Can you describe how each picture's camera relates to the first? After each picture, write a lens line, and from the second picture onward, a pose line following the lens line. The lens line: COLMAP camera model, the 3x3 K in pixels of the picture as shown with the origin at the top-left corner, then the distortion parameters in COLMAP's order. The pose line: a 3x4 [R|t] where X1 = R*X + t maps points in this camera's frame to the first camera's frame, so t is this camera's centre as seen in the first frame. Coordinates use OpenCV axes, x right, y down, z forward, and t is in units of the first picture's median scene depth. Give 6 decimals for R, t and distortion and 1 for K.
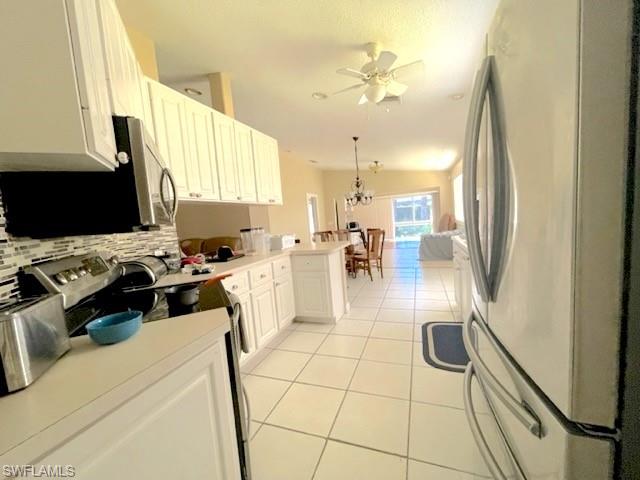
lens RADIAL K [[261.6, 0, 318.4], [0, 261.6, 242.0], [0, 0, 1]] dist [-0.000514, 0.000026]
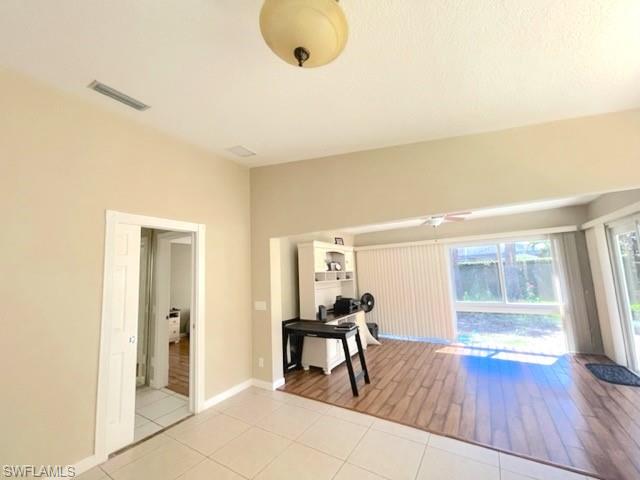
lens RADIAL K [[261.6, 0, 318.4], [0, 261.6, 242.0], [0, 0, 1]] dist [-0.000514, 0.000026]
pose [[0.975485, 0.007691, -0.219931, 0.171586], [-0.051579, 0.979542, -0.194517, -0.075587], [0.213935, 0.201092, 0.955926, 0.546165]]
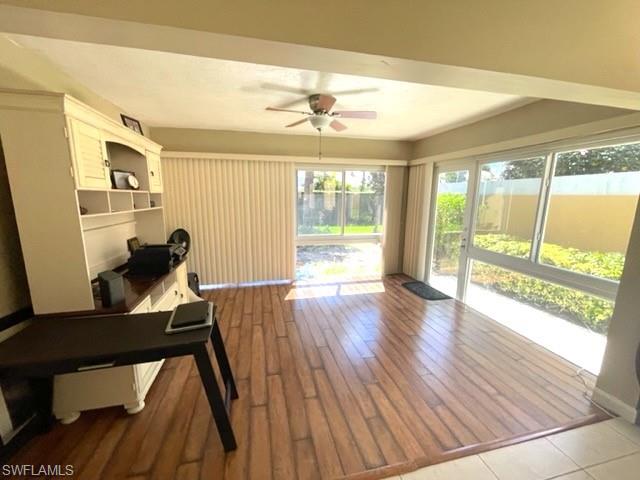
lens RADIAL K [[261.6, 0, 318.4], [0, 261.6, 242.0], [0, 0, 1]] dist [-0.000514, 0.000026]
pose [[0.833134, -0.015717, 0.552848, 0.119875], [-0.019235, 0.998168, 0.057364, -0.087306], [-0.552737, -0.058426, 0.831305, 0.706391]]
